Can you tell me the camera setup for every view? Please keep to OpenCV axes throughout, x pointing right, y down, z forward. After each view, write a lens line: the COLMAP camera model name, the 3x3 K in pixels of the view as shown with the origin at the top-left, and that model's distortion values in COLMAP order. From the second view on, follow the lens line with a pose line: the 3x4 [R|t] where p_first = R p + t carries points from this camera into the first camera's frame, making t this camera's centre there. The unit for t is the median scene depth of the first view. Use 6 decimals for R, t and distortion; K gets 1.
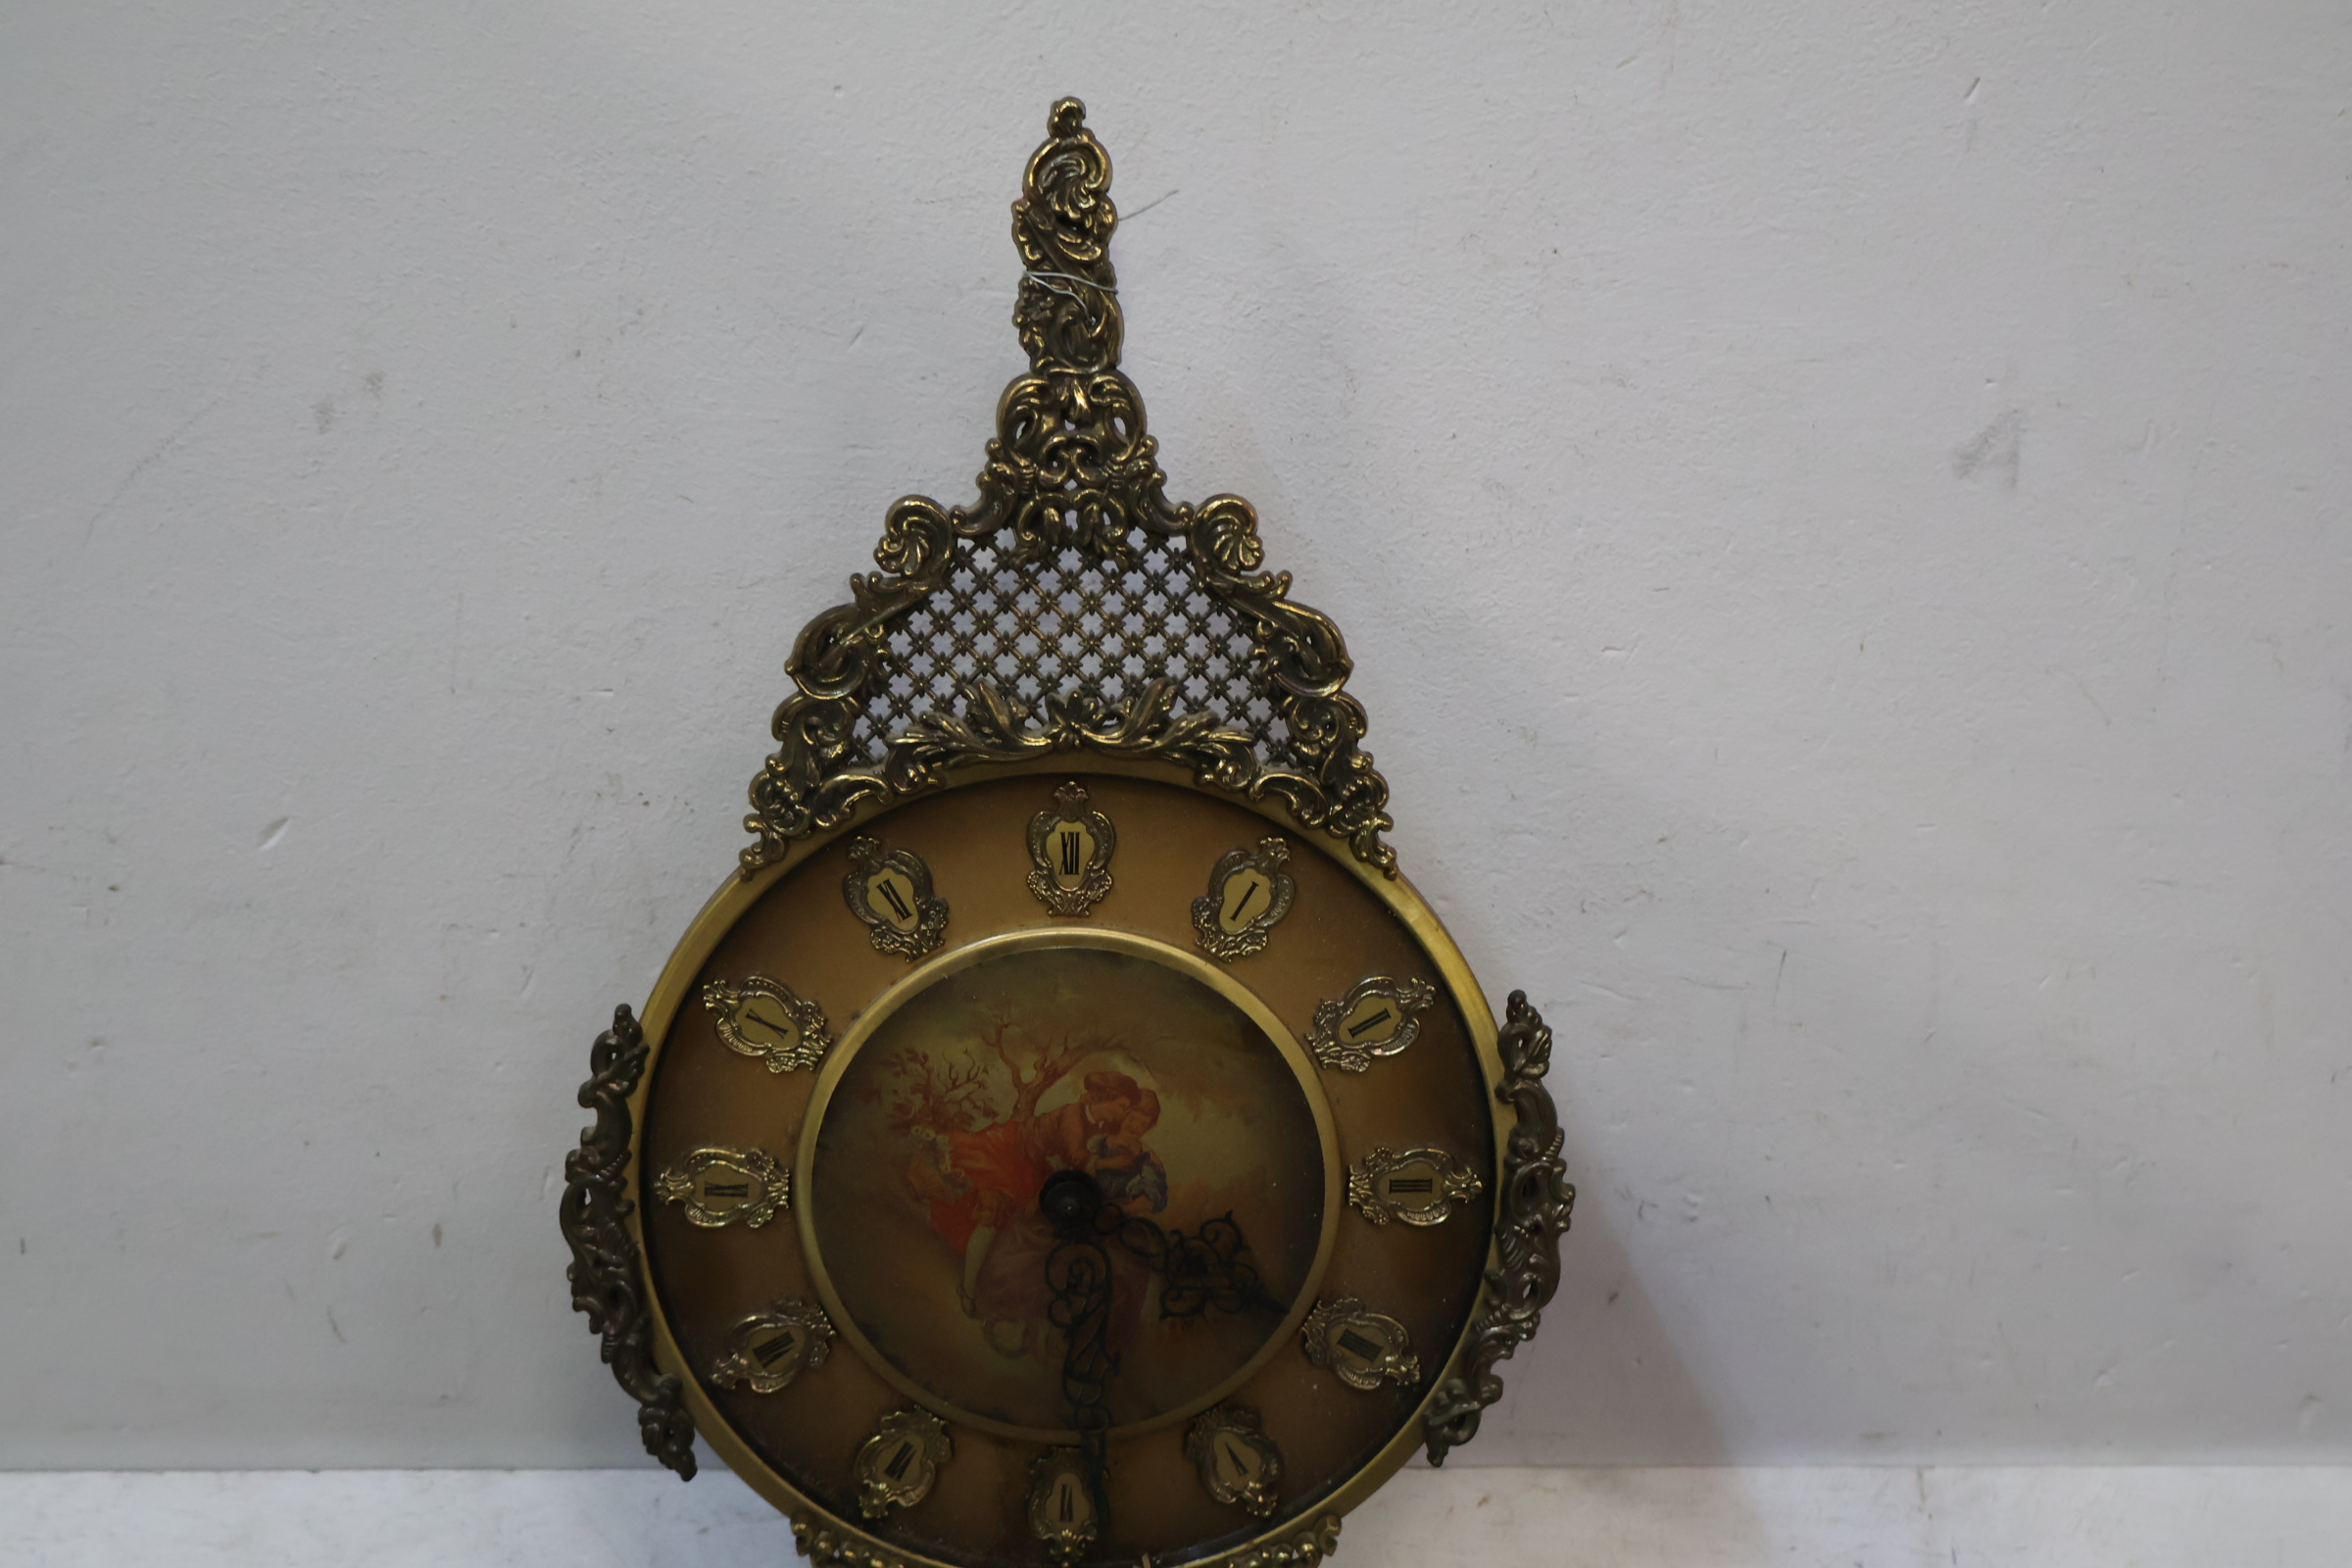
lens RADIAL K [[2632.6, 0, 1161.0], [0, 2632.6, 786.7], [0, 0, 1]] dist [0.006564, 0.000000]
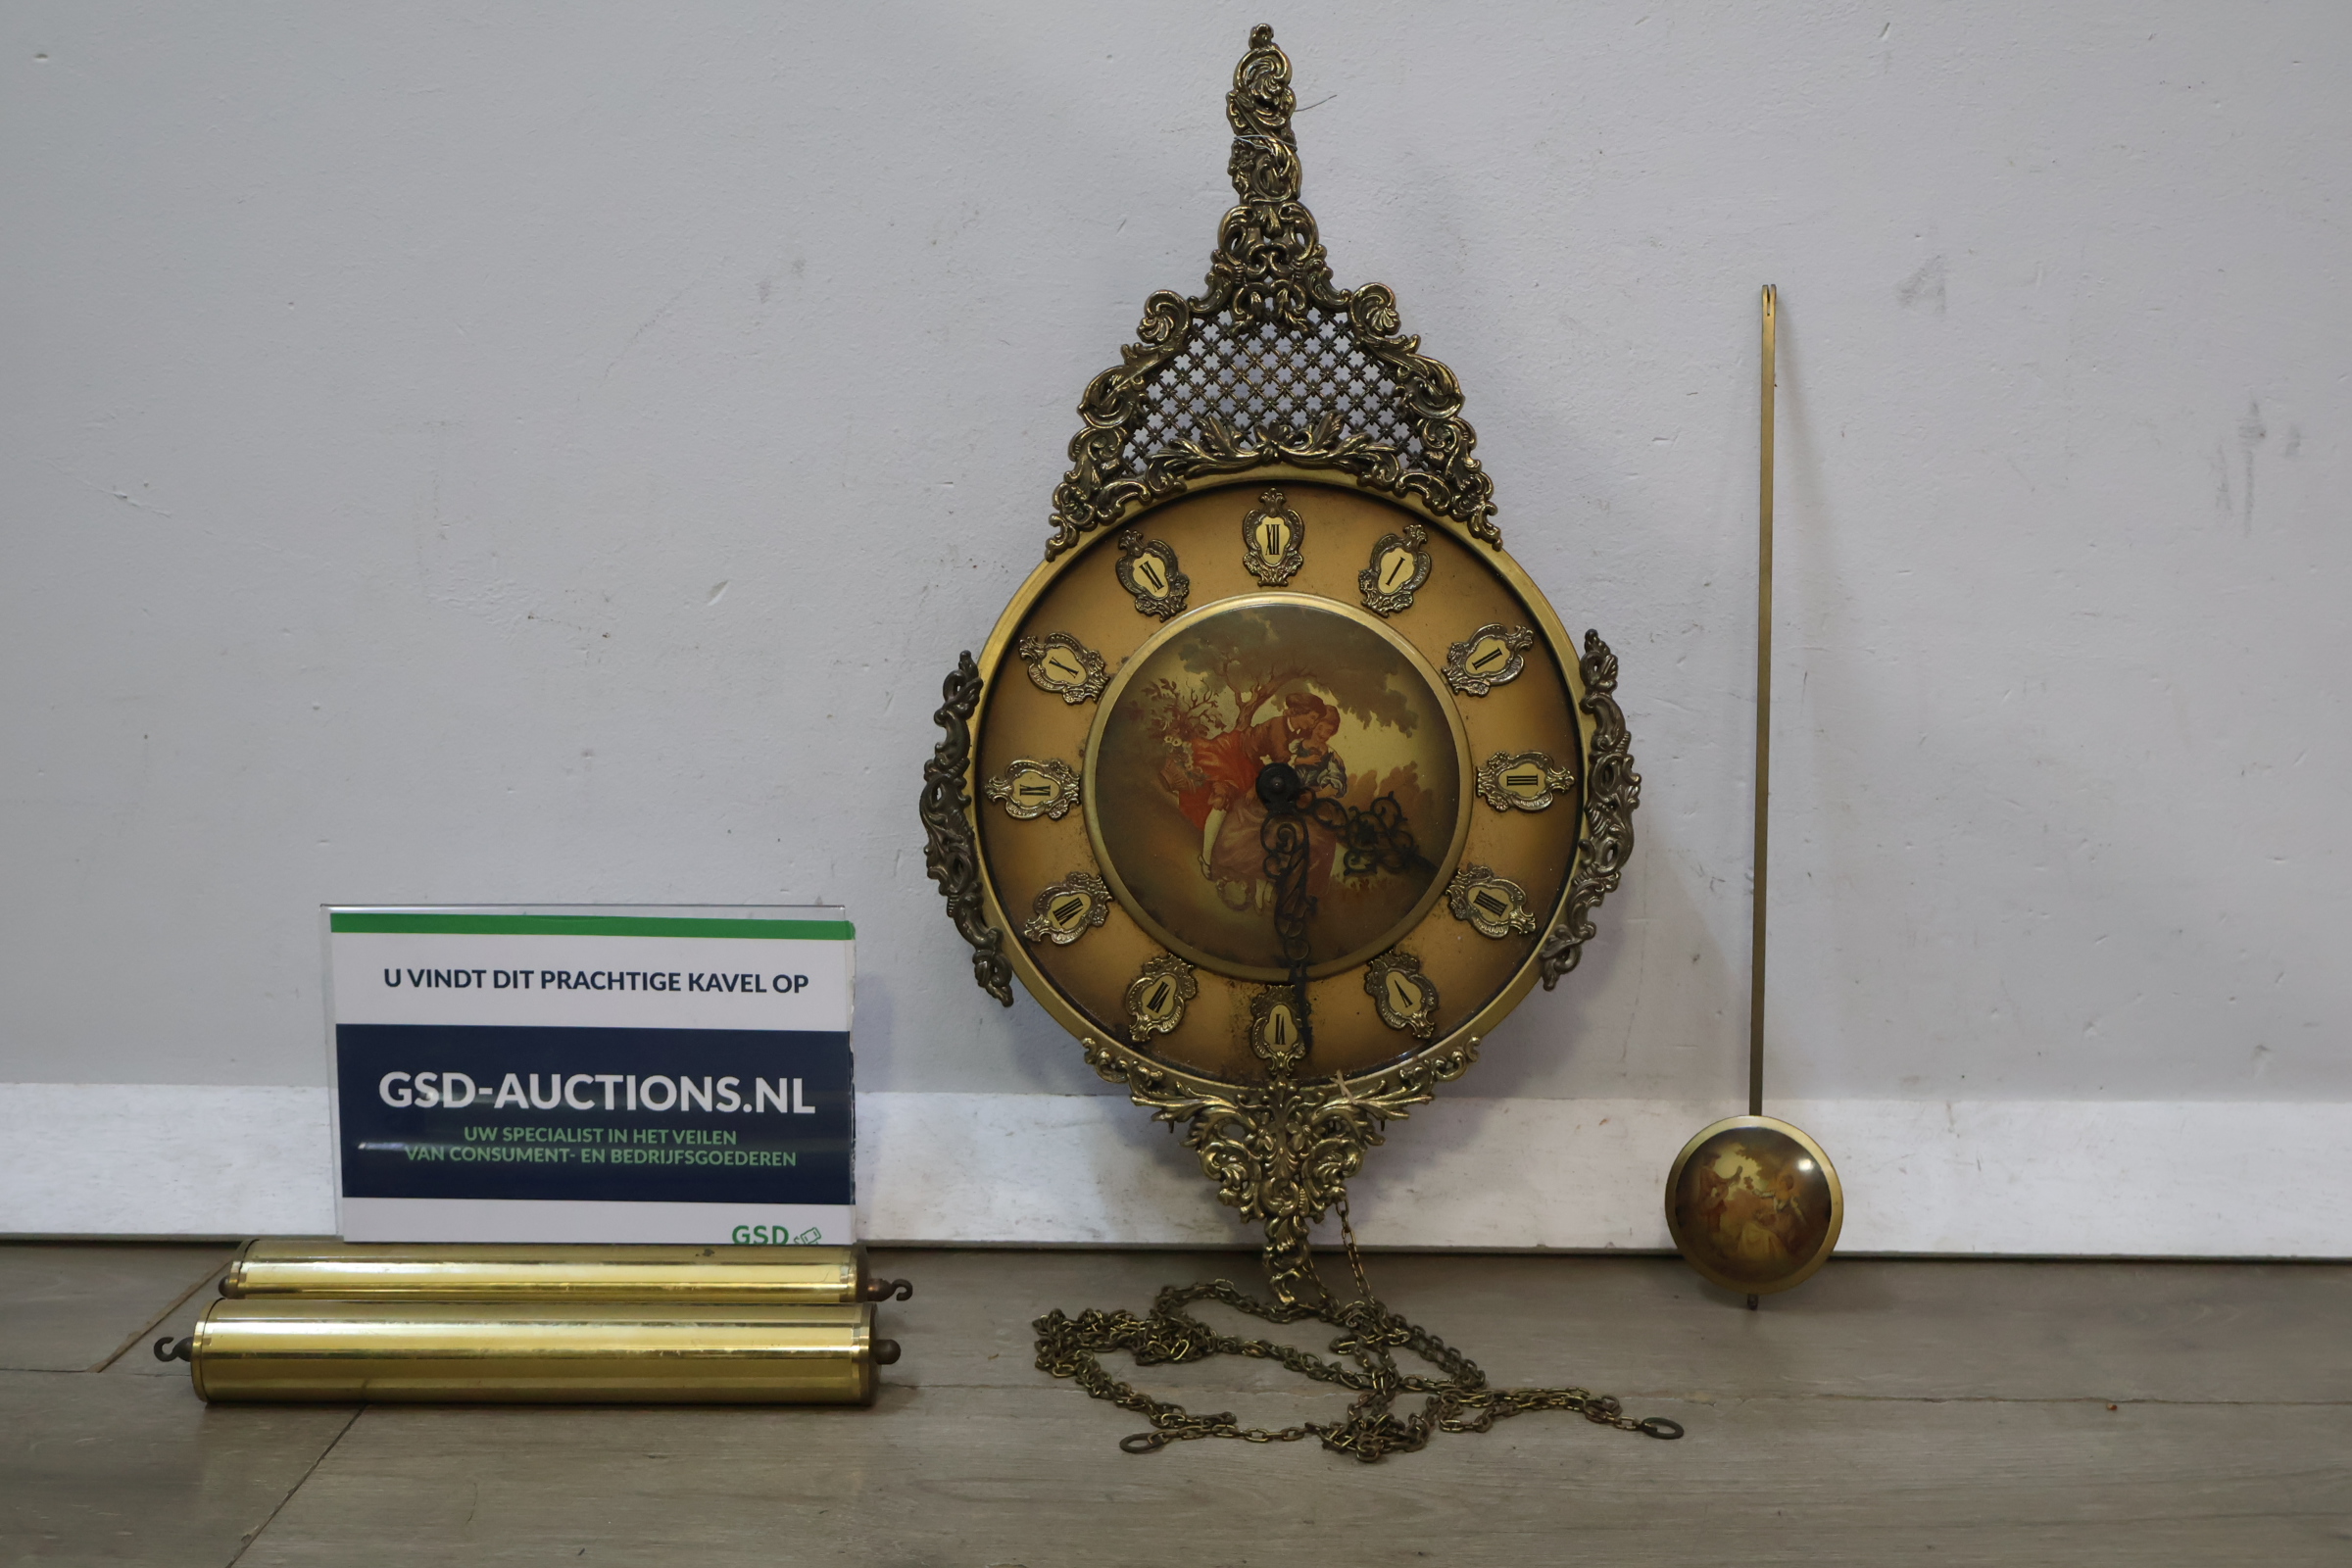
lens RADIAL K [[2632.6, 0, 1167.9], [0, 2632.6, 787.3], [0, 0, 1]] dist [0.006564, 0.000000]
pose [[0.996394, -0.025808, -0.080830, 0.021456], [0.009872, 0.981411, -0.191664, 0.439007], [0.084274, 0.190175, 0.978127, -0.393474]]
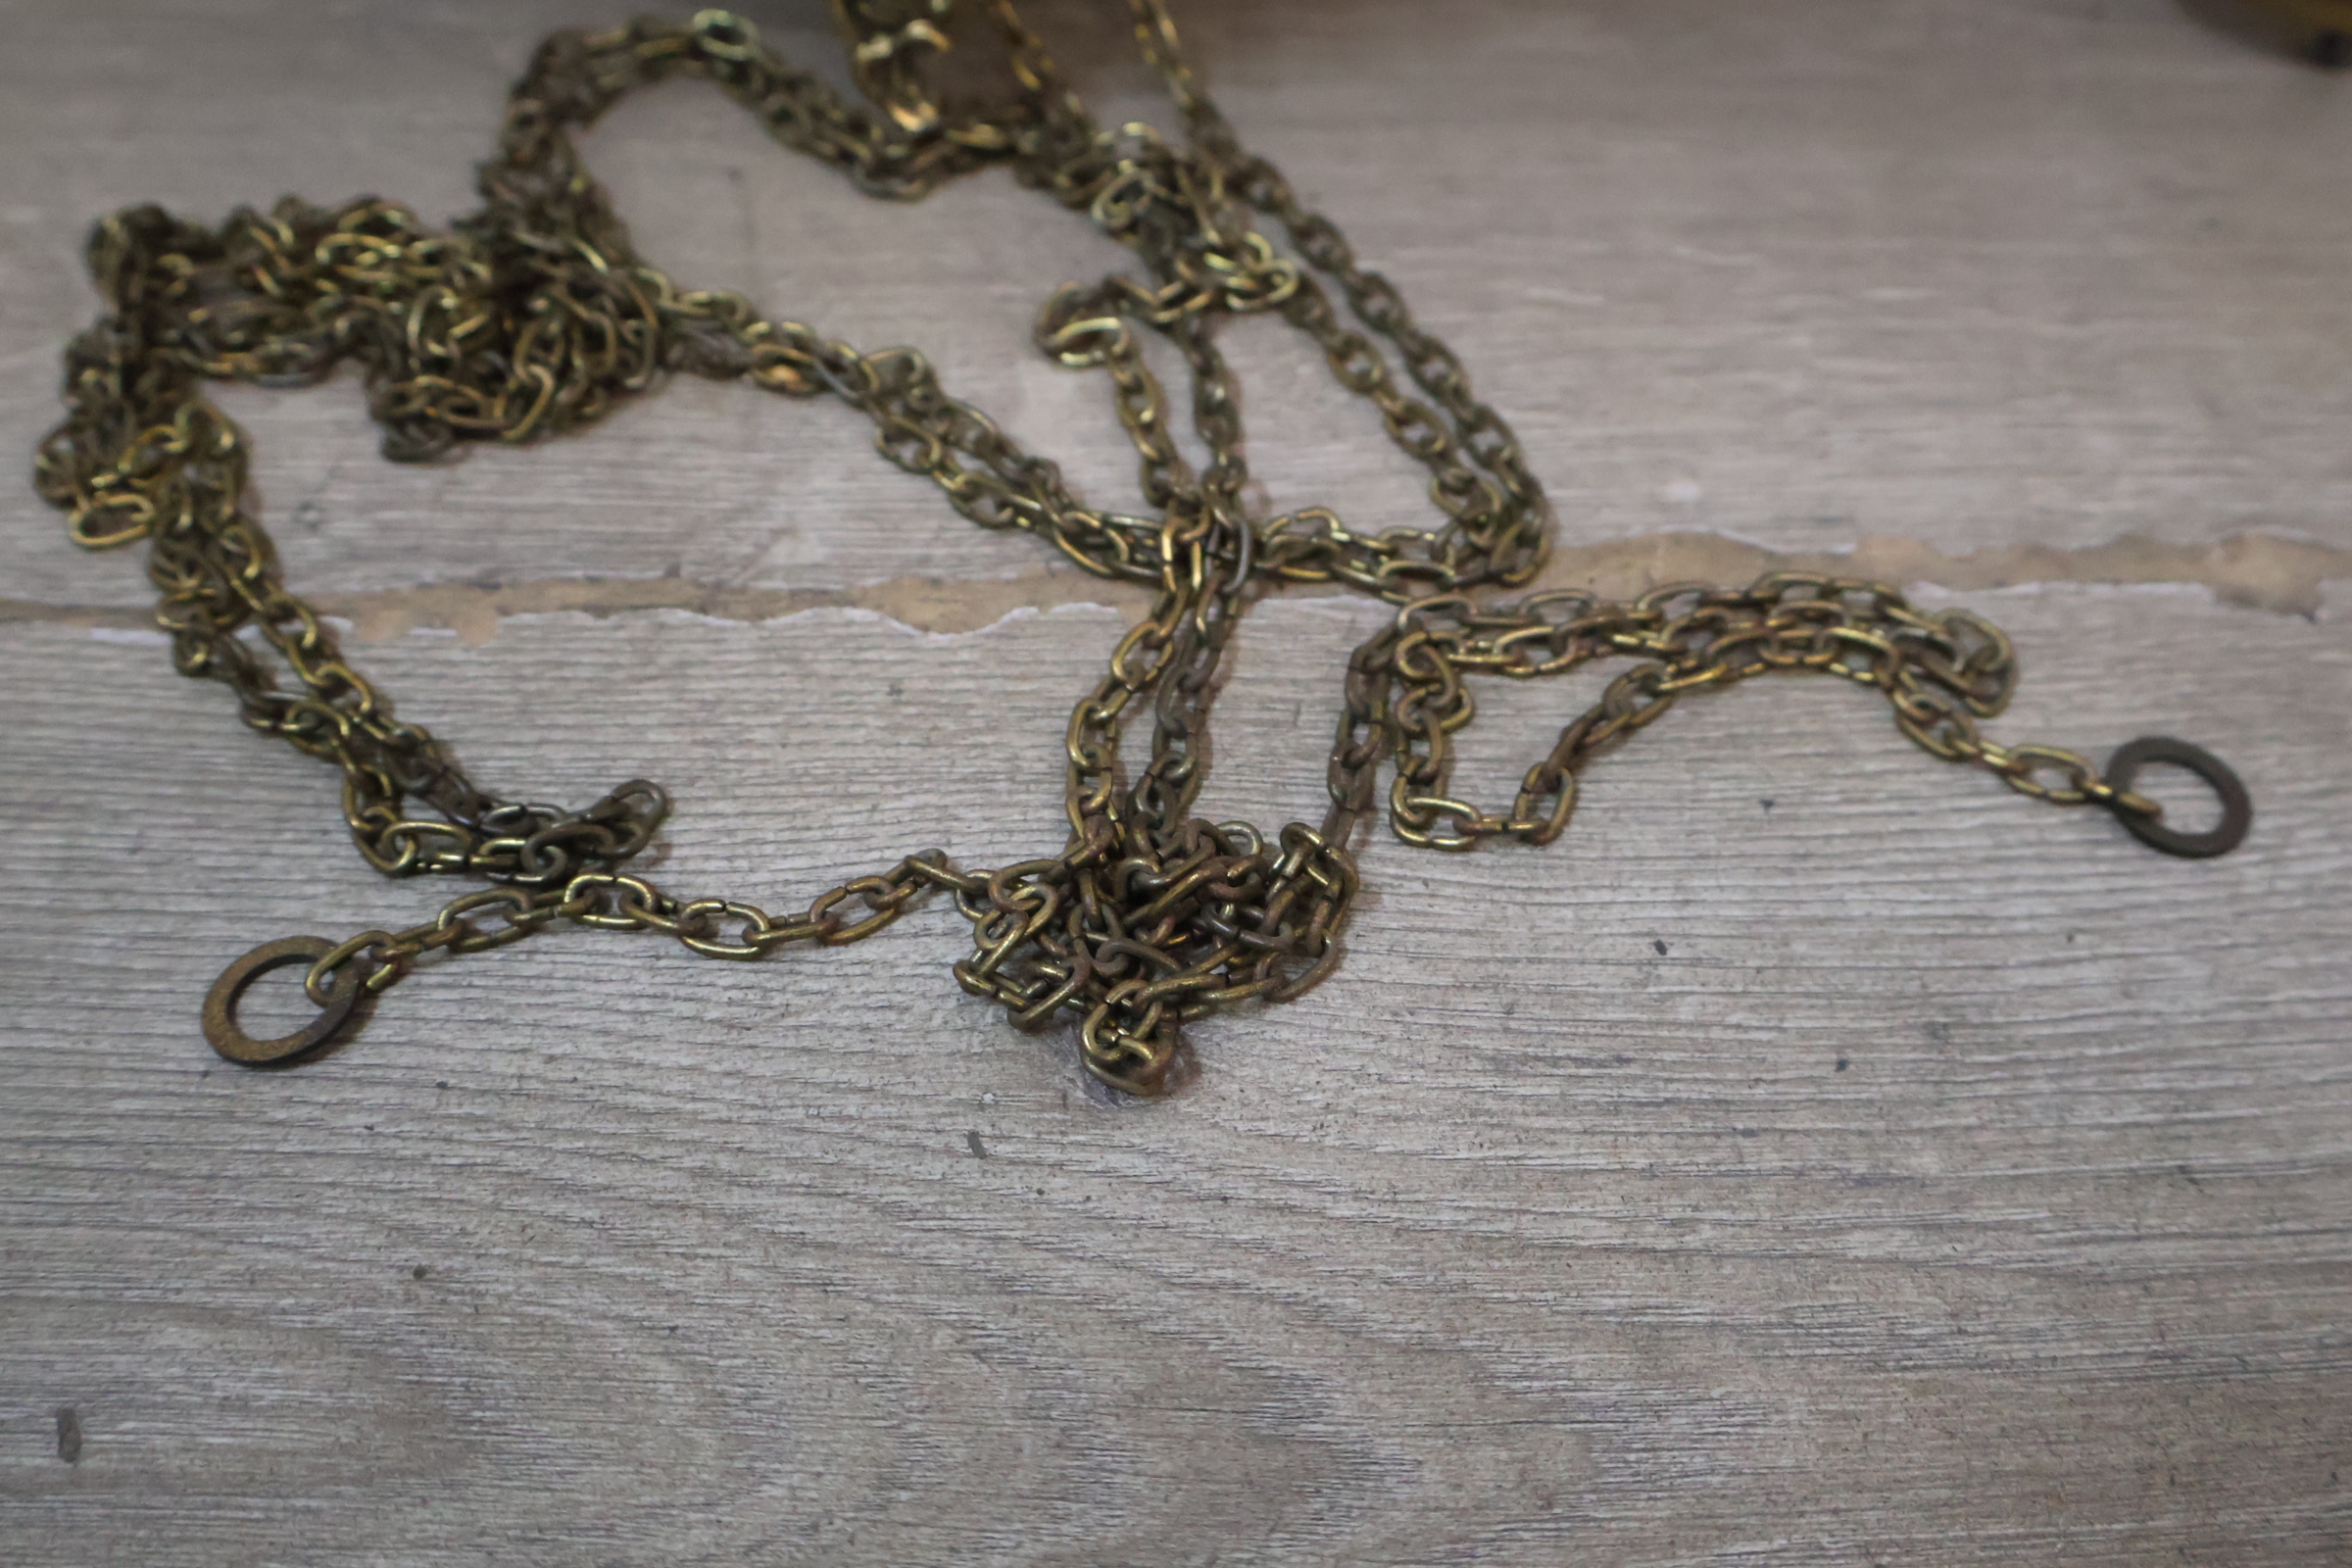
lens RADIAL K [[2632.6, 0, 1188.0], [0, 2632.6, 803.0], [0, 0, 1]] dist [0.006564, 0.000000]
pose [[0.999099, -0.004954, -0.042149, 0.028894], [0.025006, 0.871173, 0.490340, 0.318957], [0.034290, -0.490952, 0.870512, 0.636330]]
